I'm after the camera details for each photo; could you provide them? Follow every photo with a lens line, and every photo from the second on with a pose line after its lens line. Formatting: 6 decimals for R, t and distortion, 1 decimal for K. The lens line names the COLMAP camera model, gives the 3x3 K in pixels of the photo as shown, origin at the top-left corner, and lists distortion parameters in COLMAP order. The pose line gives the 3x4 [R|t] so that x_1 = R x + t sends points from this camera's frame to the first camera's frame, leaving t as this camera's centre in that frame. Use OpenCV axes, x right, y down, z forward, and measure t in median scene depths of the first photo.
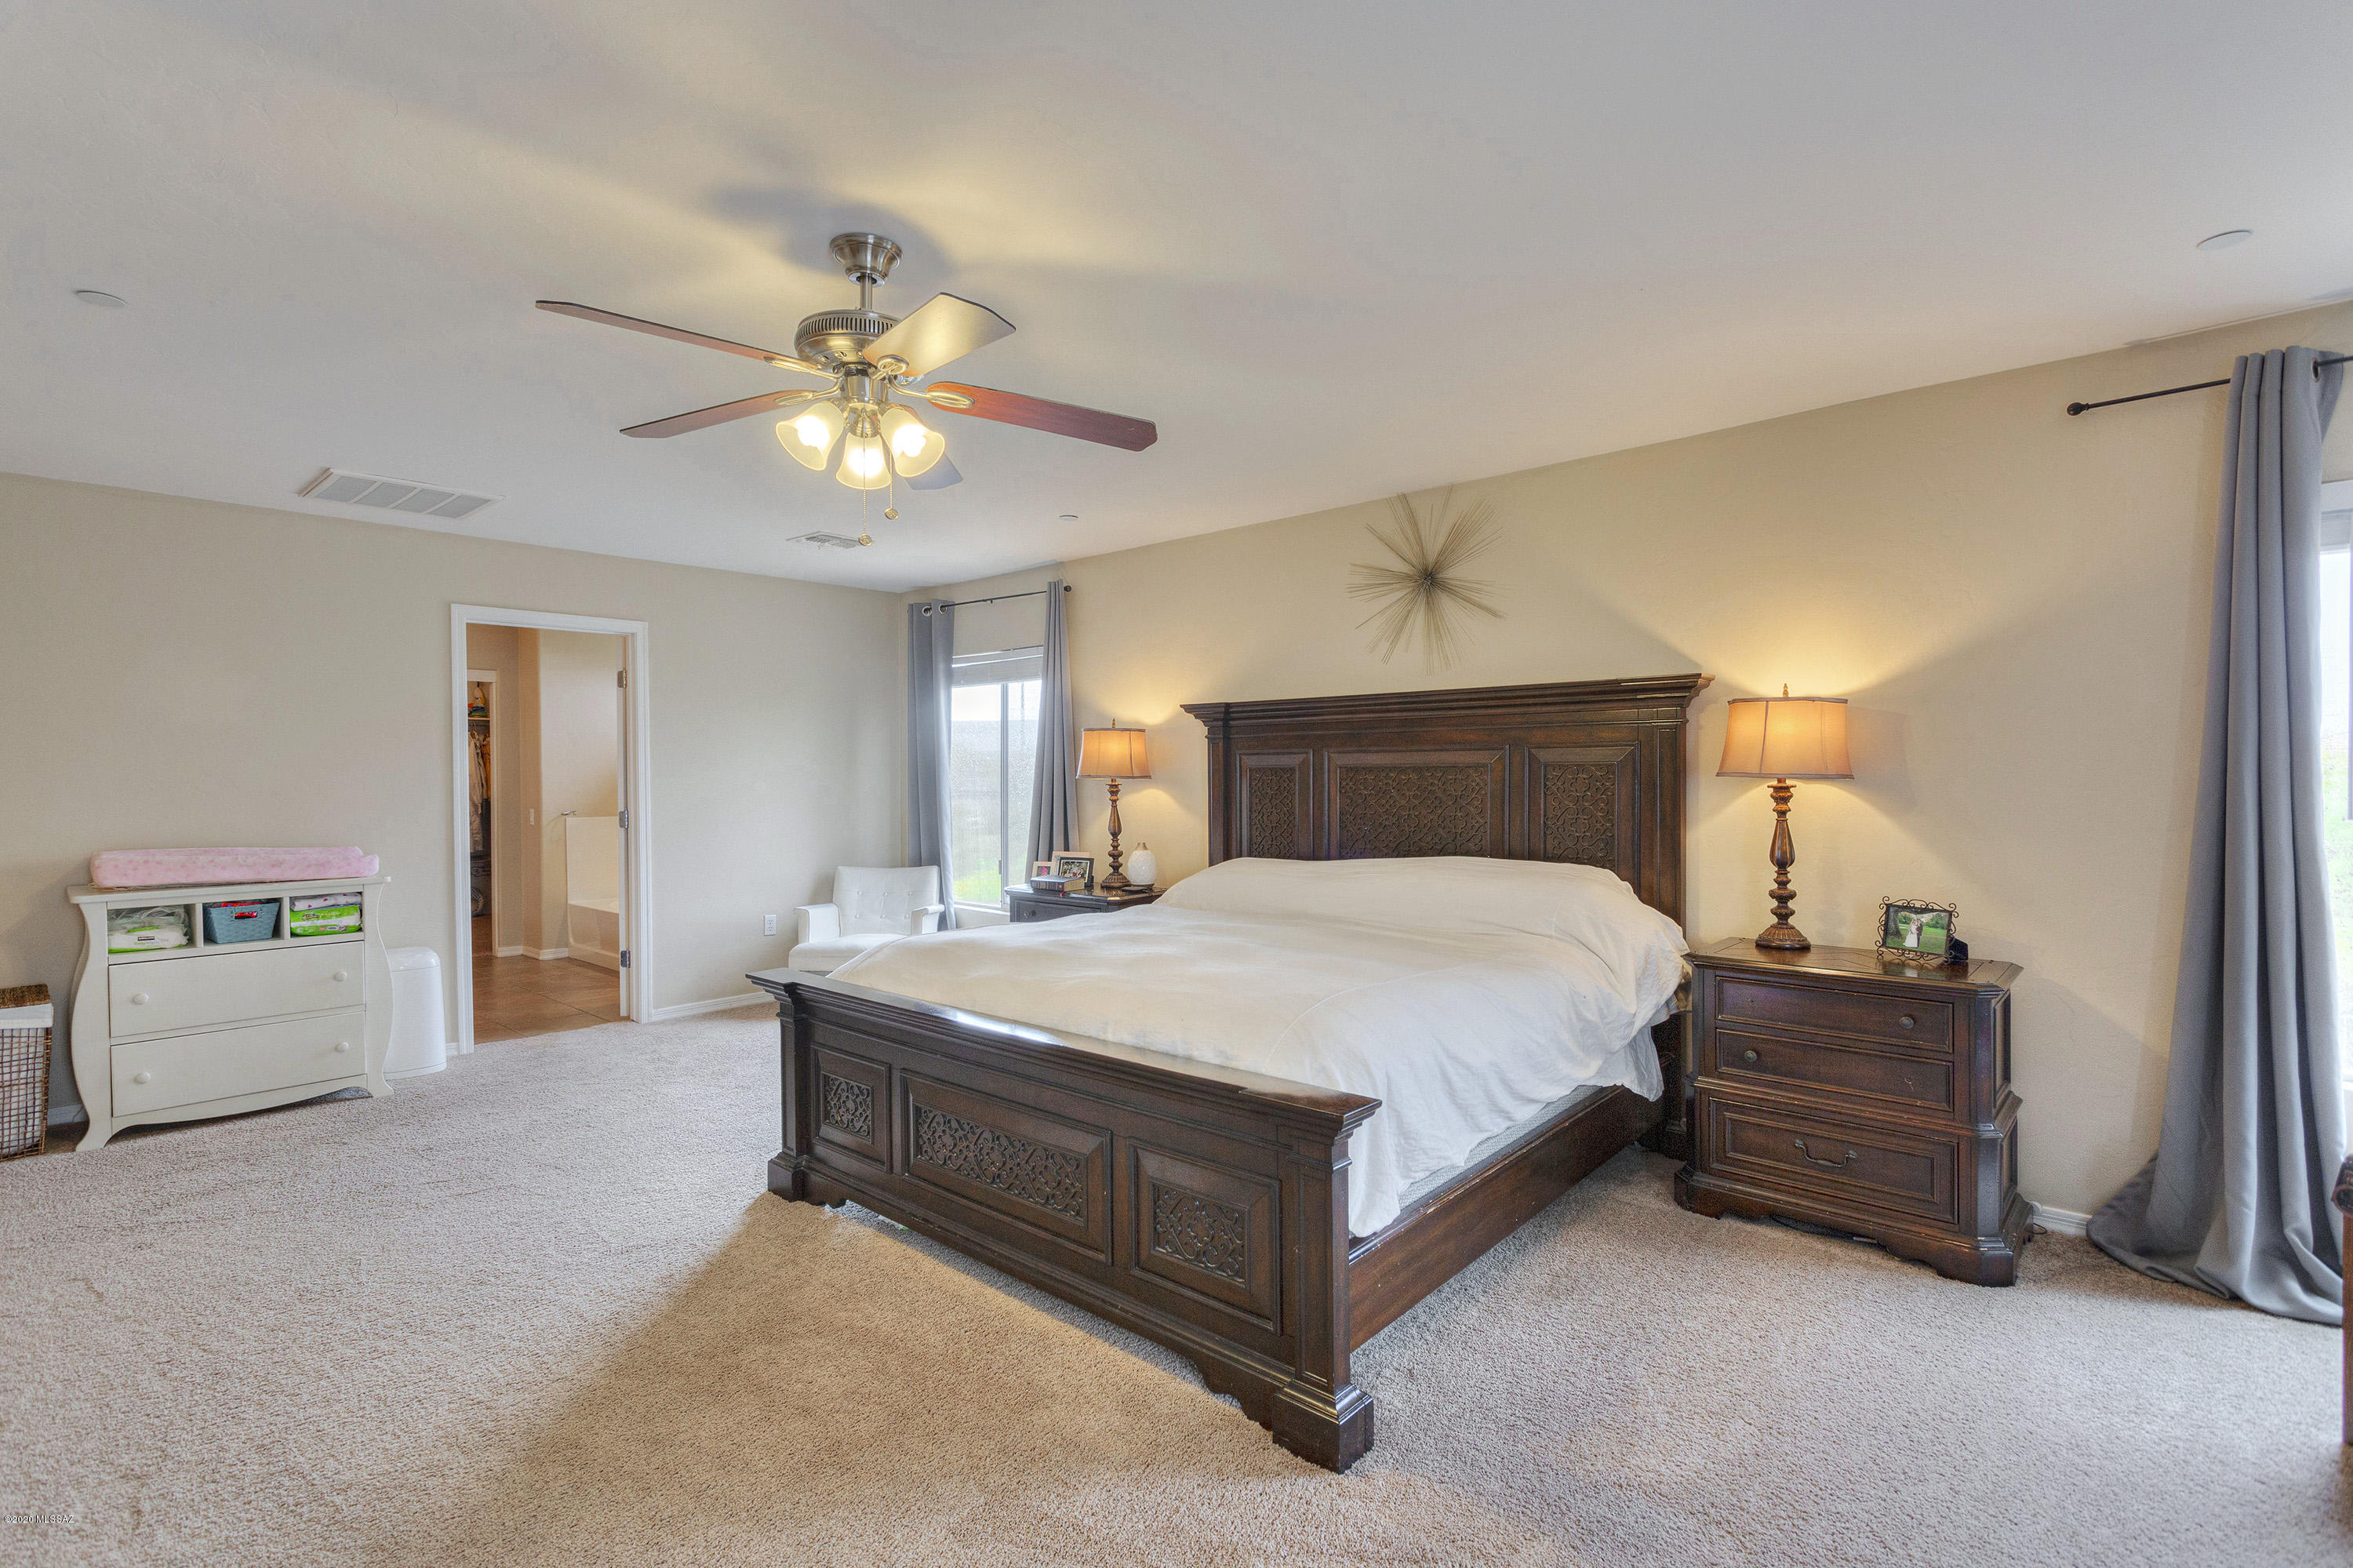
lens RADIAL K [[1104.0, 0, 1167.3], [0, 1104.0, 784.9], [0, 0, 1]] dist [-0.001011, 0.001710]
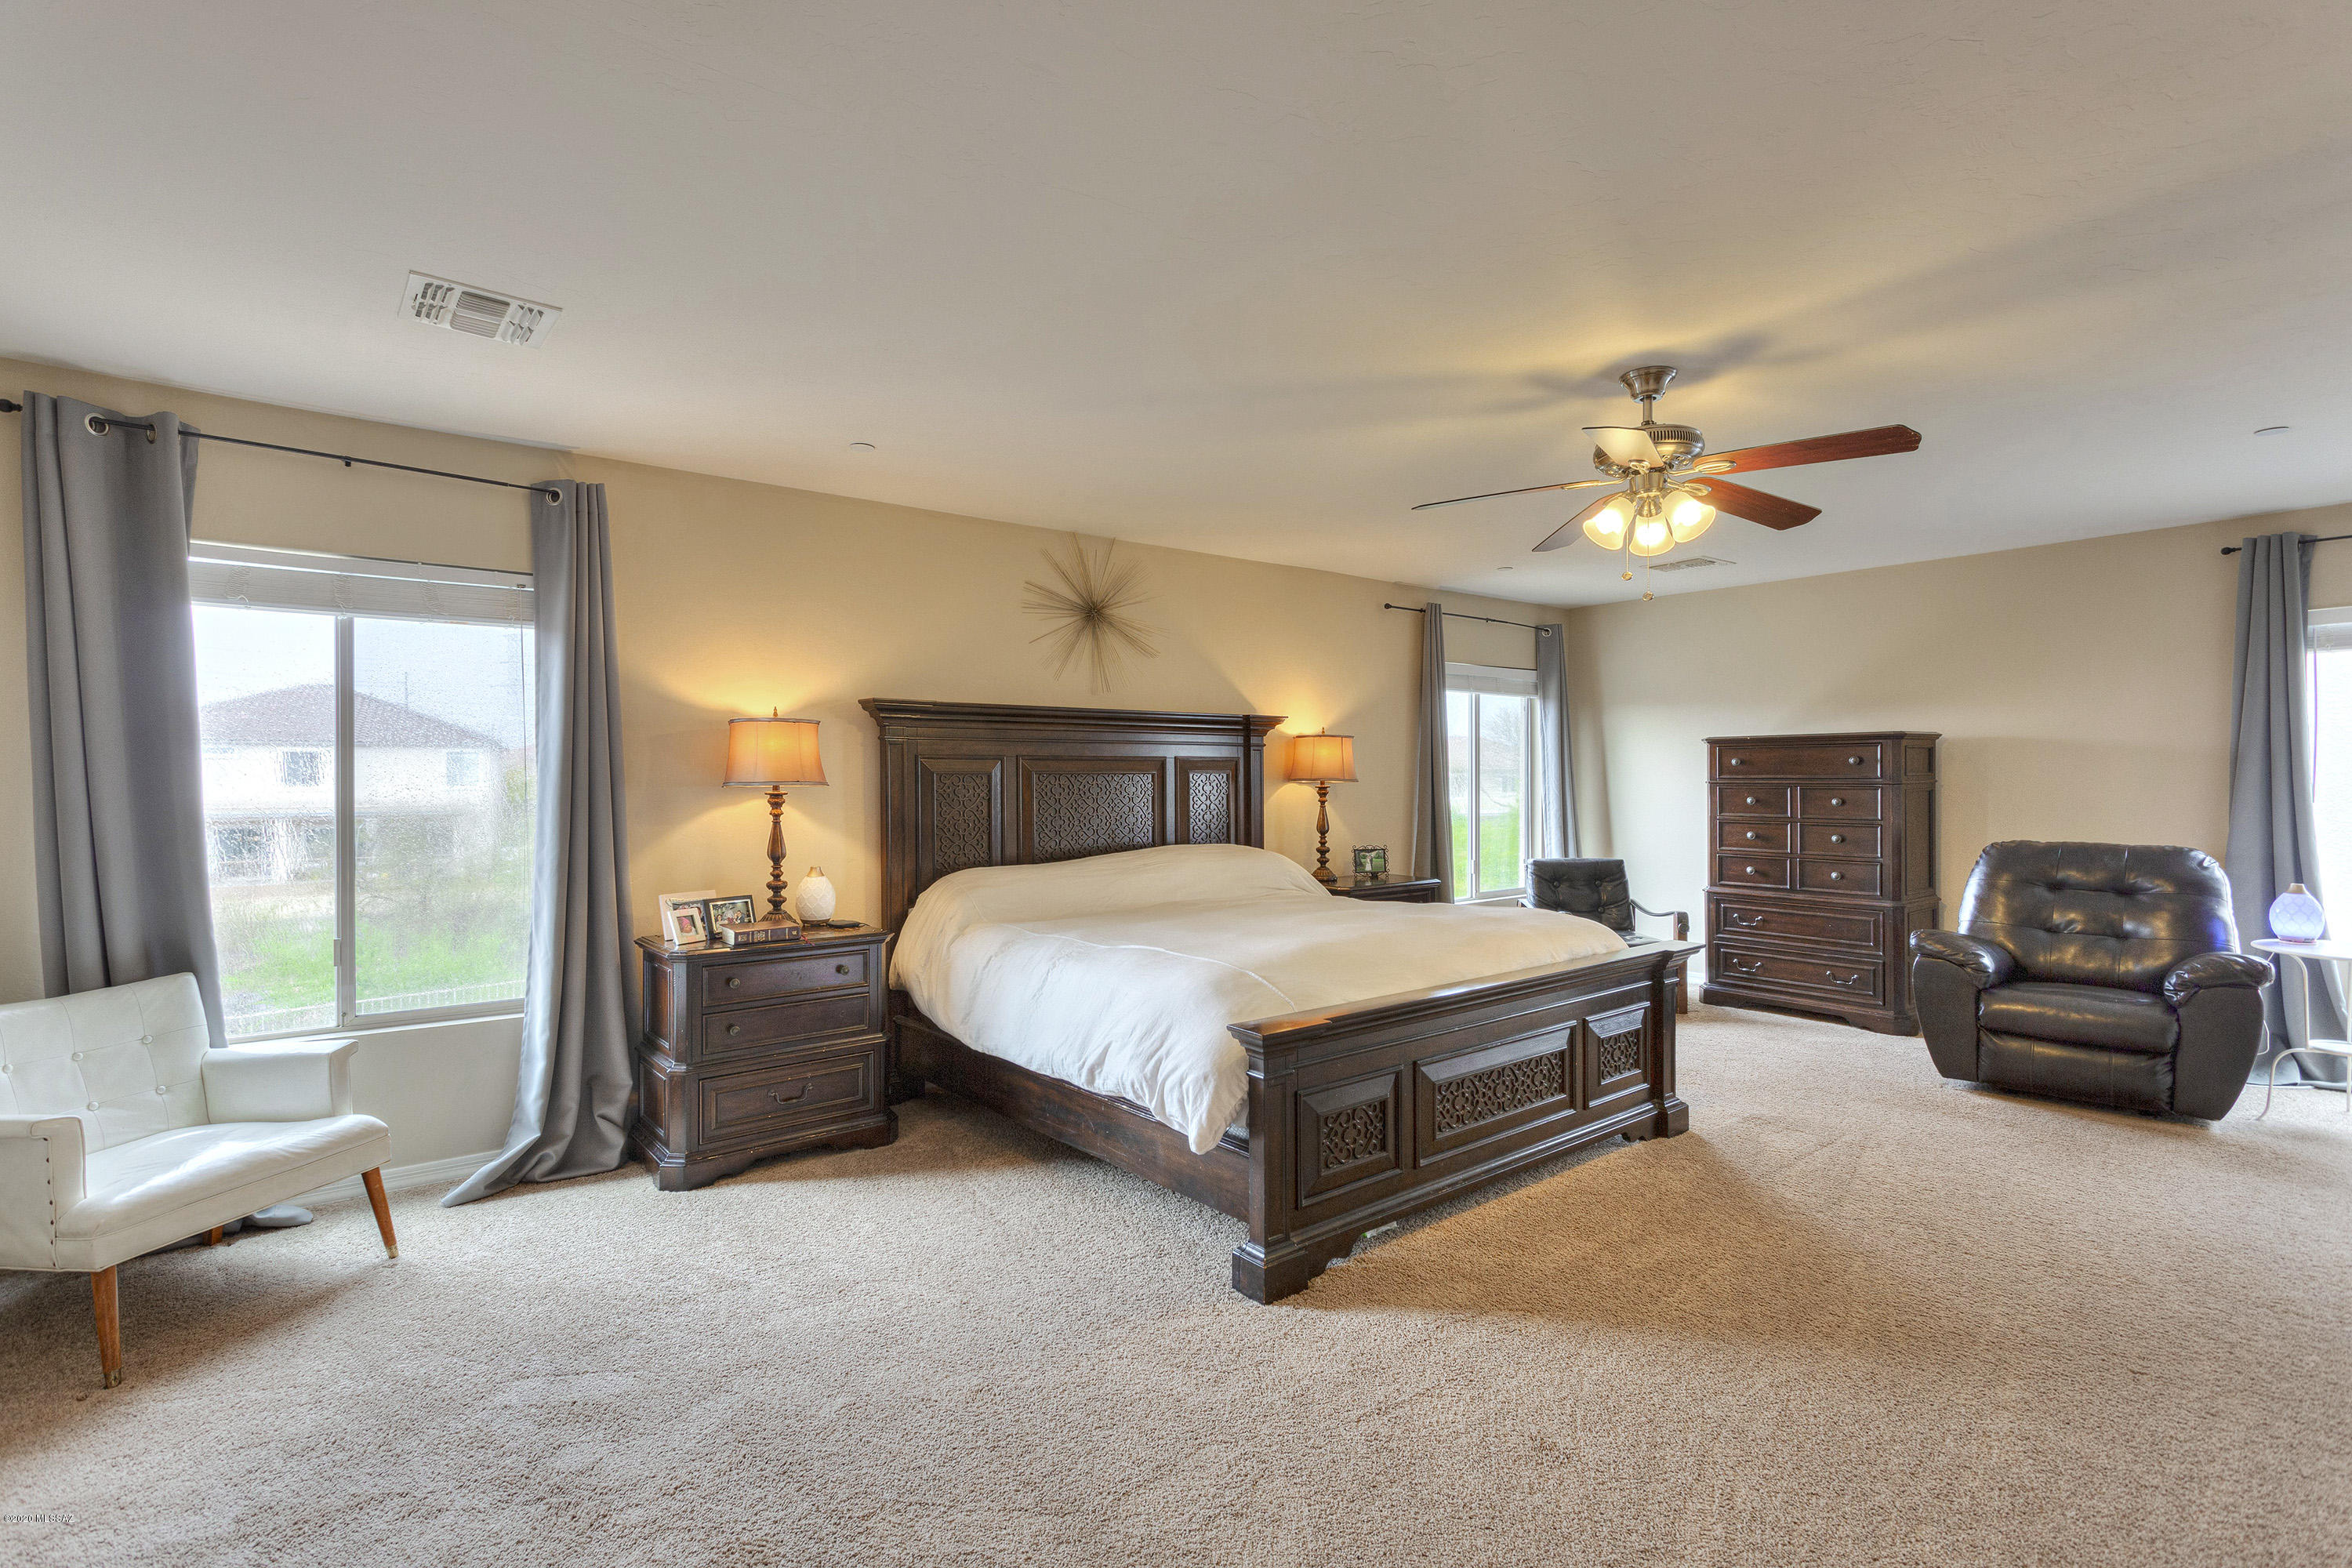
lens RADIAL K [[1103.5, 0, 1166.8], [0, 1103.5, 784.9], [0, 0, 1]] dist [-0.001011, 0.001710]
pose [[0.160423, -0.001899, 0.987047, -0.891420], [0.012601, 0.999921, -0.000125, -0.003335], [-0.986968, 0.012458, 0.160434, 0.730322]]
